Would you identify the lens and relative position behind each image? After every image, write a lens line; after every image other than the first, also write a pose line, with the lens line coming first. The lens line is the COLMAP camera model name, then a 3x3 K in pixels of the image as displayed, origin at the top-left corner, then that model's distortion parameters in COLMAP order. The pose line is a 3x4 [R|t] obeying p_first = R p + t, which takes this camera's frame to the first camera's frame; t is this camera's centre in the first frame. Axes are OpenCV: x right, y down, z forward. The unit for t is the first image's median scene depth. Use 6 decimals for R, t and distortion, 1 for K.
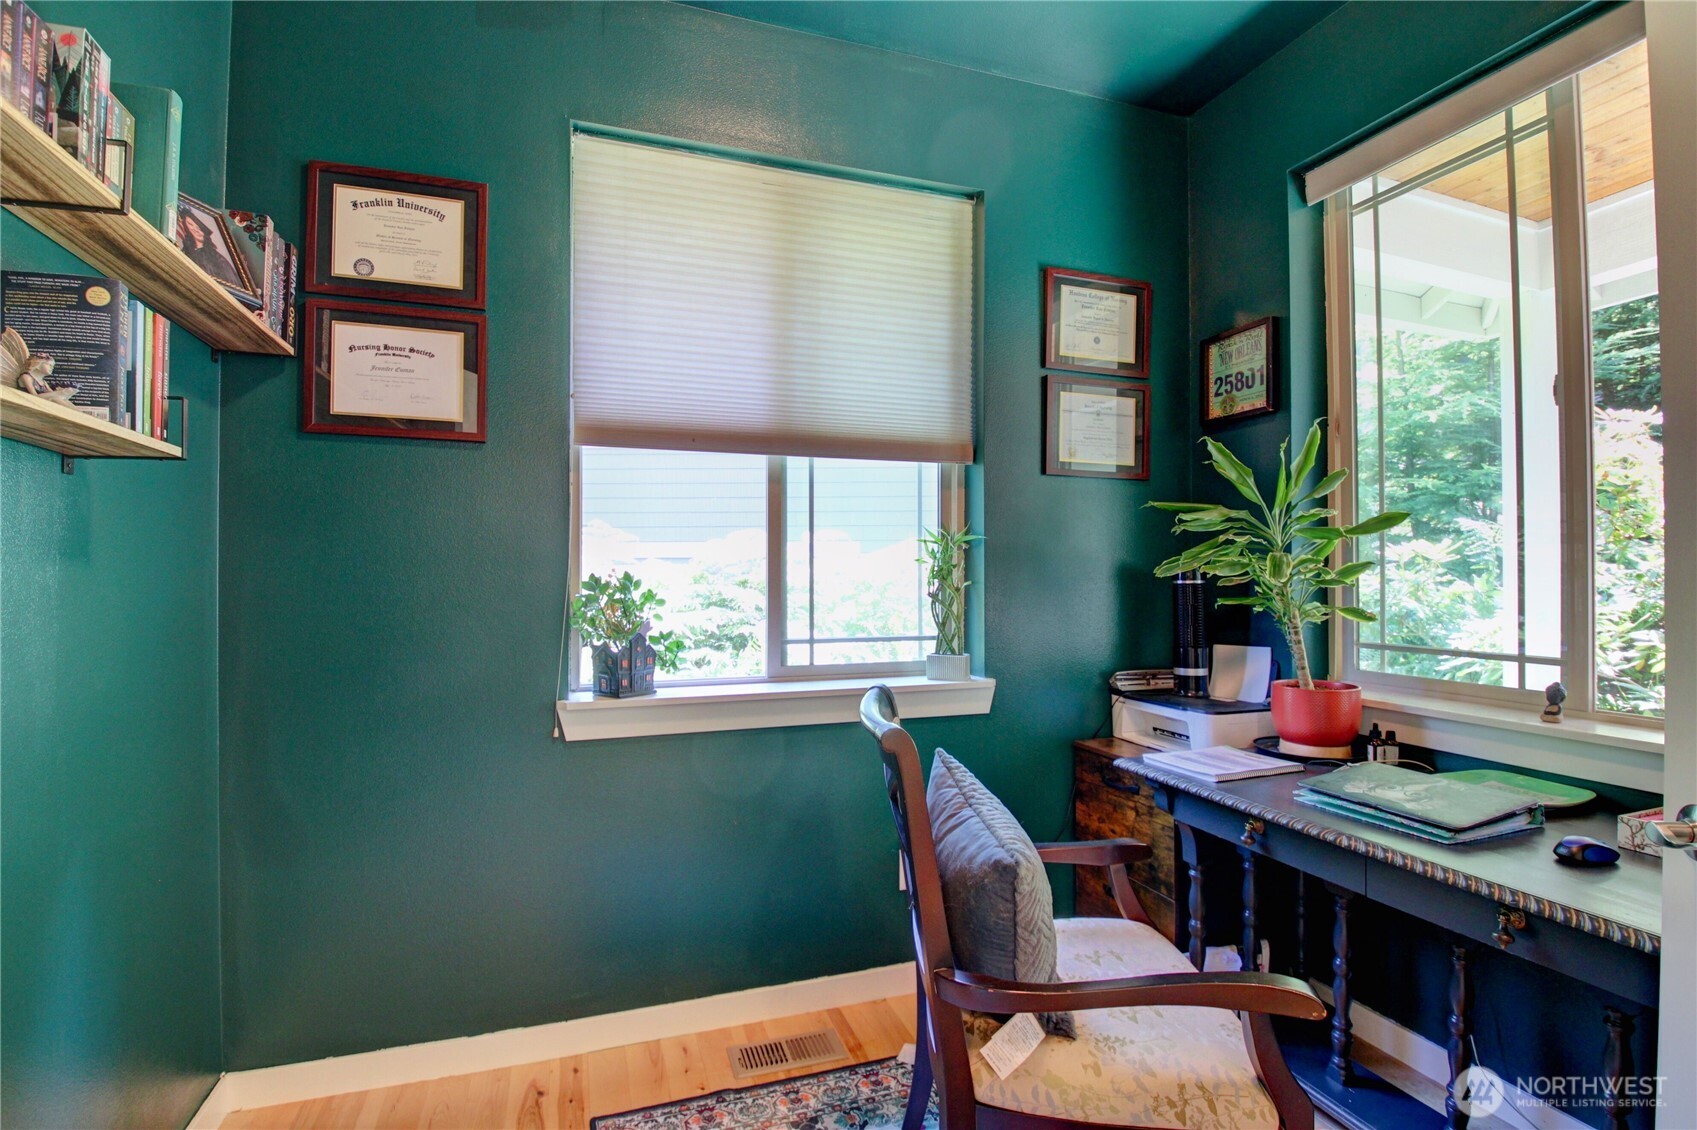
lens RADIAL K [[791.3, 0, 837.2], [0, 791.3, 565.5], [0, 0, 1]] dist [0.007889, -0.019240]
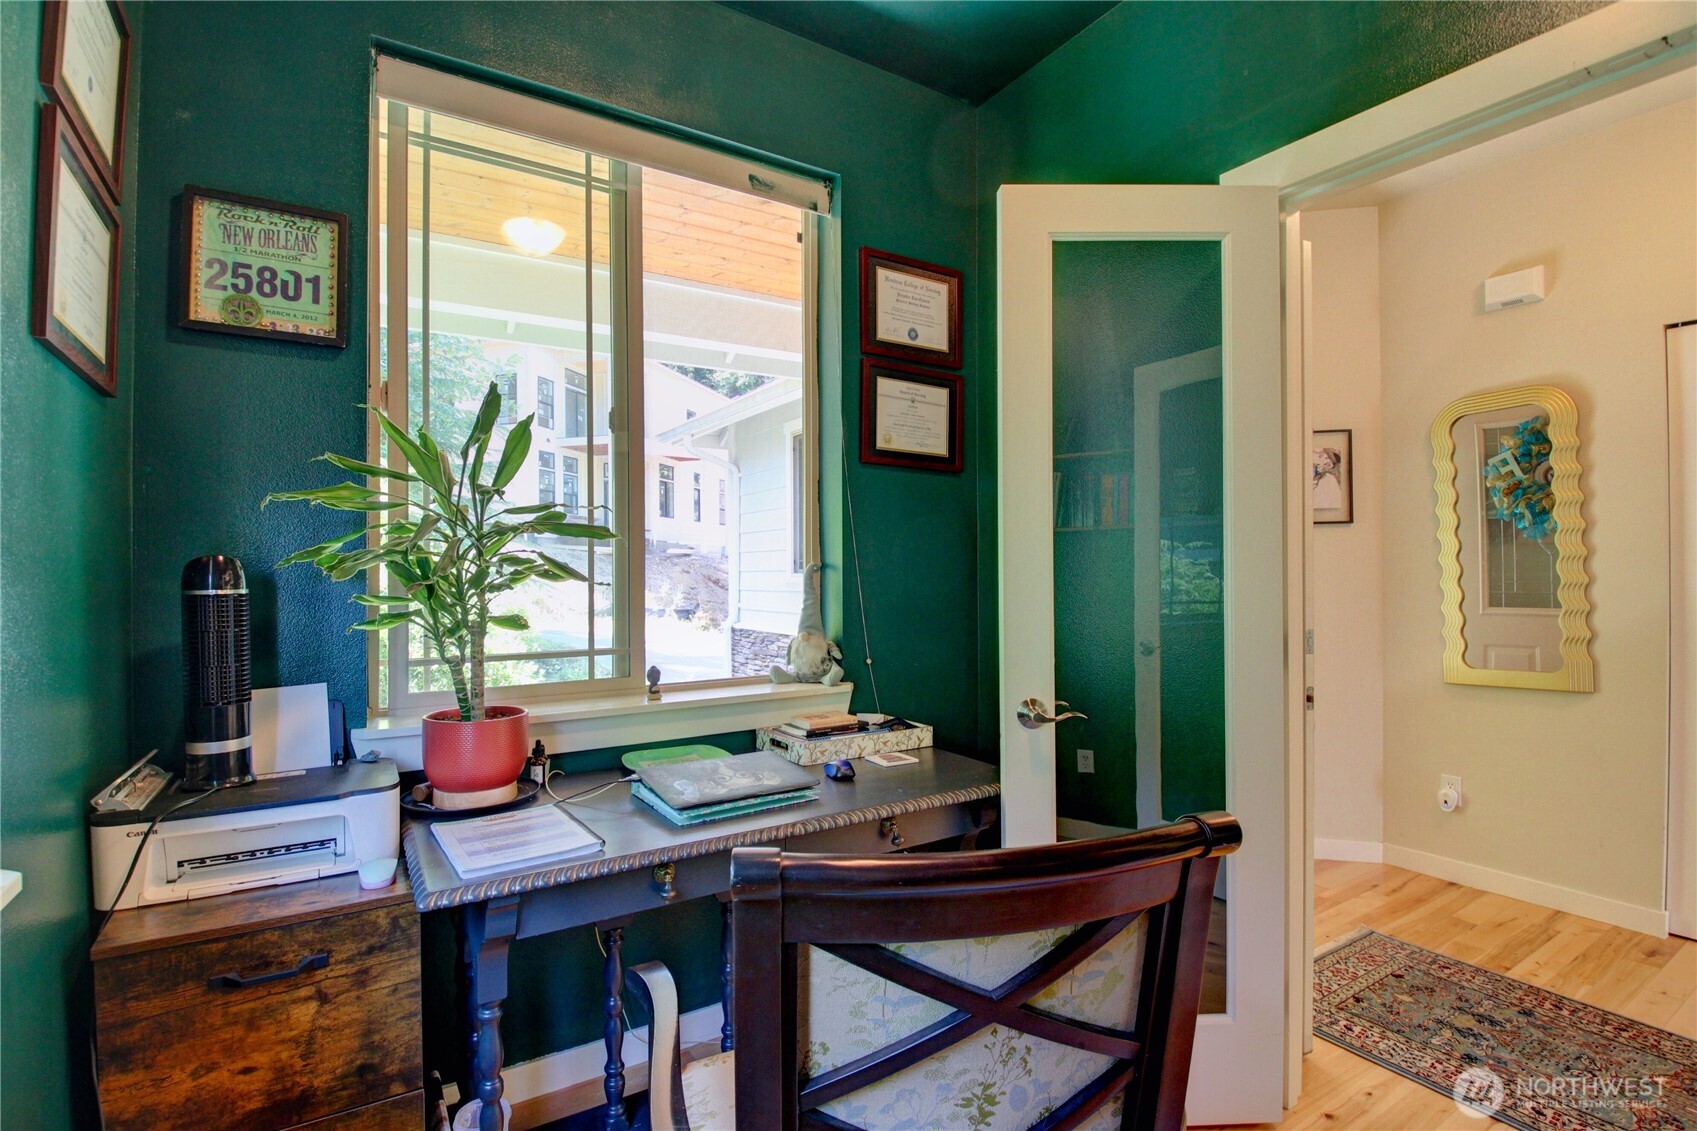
lens RADIAL K [[791.3, 0, 844.8], [0, 791.3, 571.9], [0, 0, 1]] dist [0.007889, -0.019240]
pose [[-0.233345, 0.007606, 0.972364, -0.236841], [-0.003640, 0.999956, -0.008695, 0.009562], [-0.972387, -0.005569, -0.233307, 0.707584]]
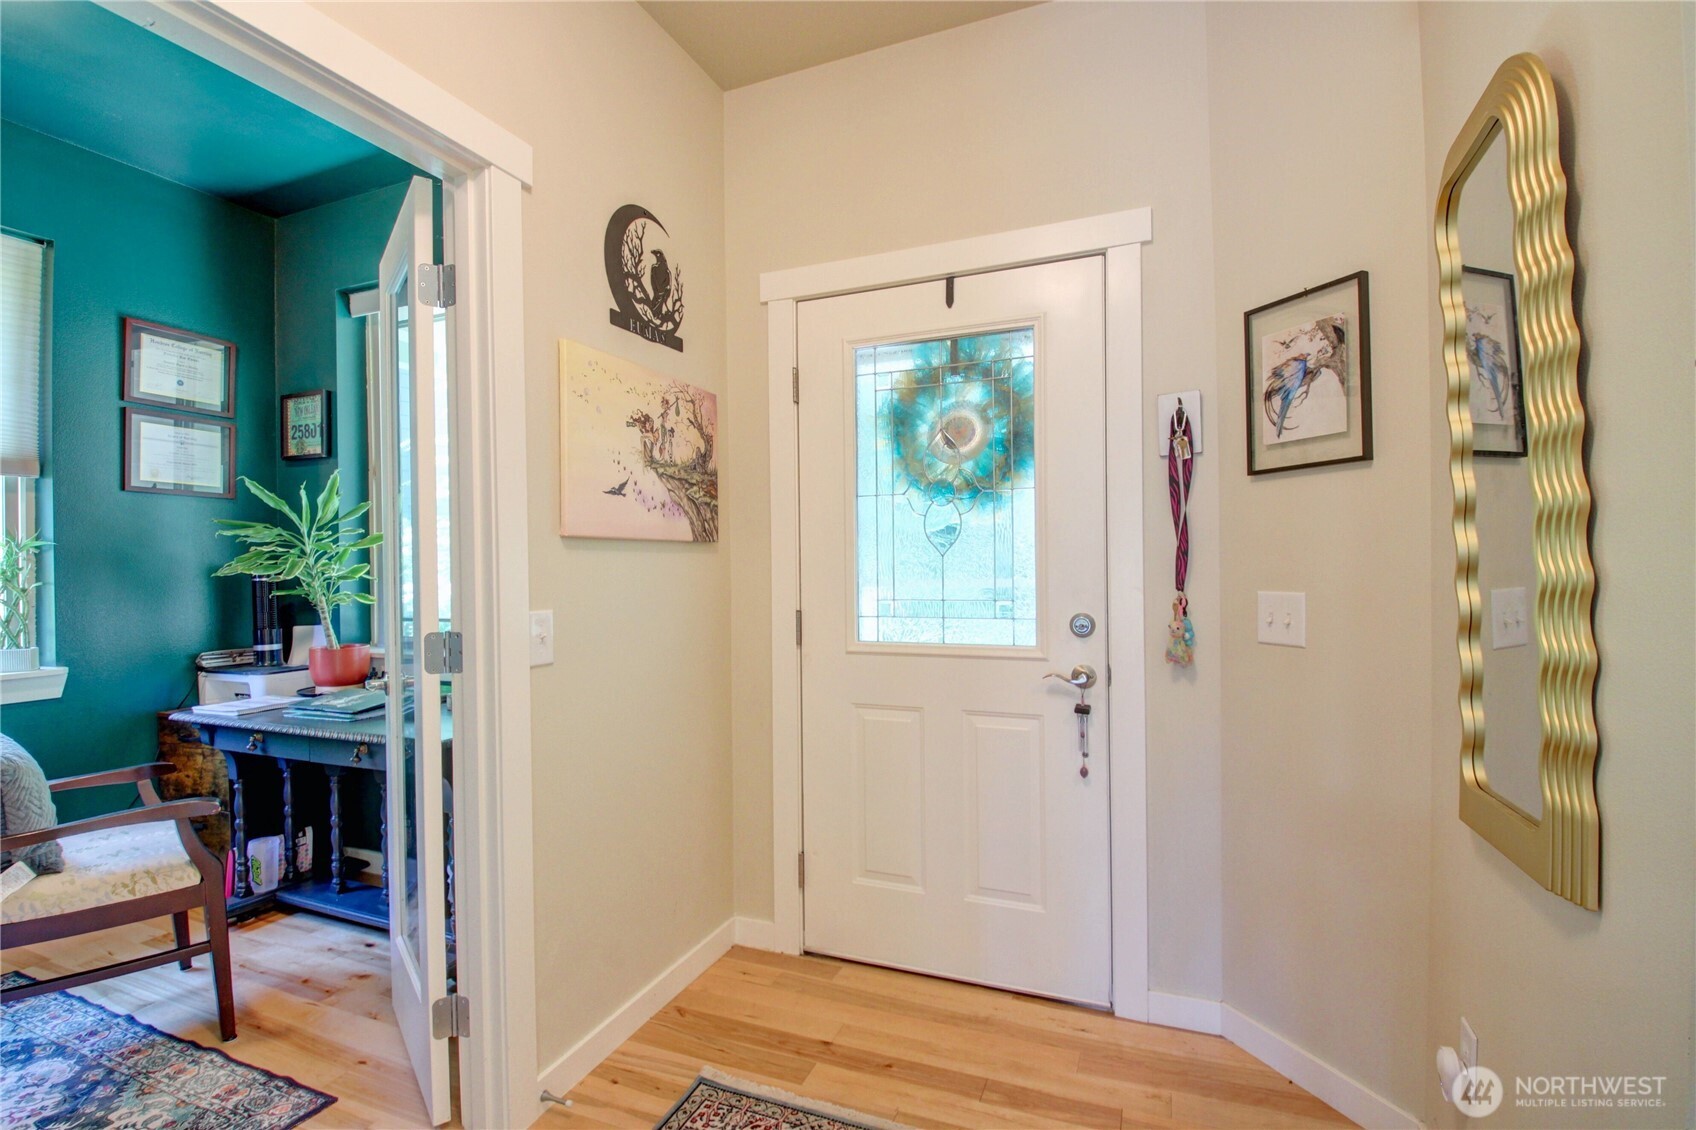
lens RADIAL K [[790.8, 0, 820.0], [0, 790.8, 570.1], [0, 0, 1]] dist [0.007889, -0.019240]
pose [[0.662980, -0.009329, 0.748579, 0.074719], [0.003555, 0.999950, 0.009313, -0.003877], [-0.748629, -0.003513, 0.662980, -0.576145]]
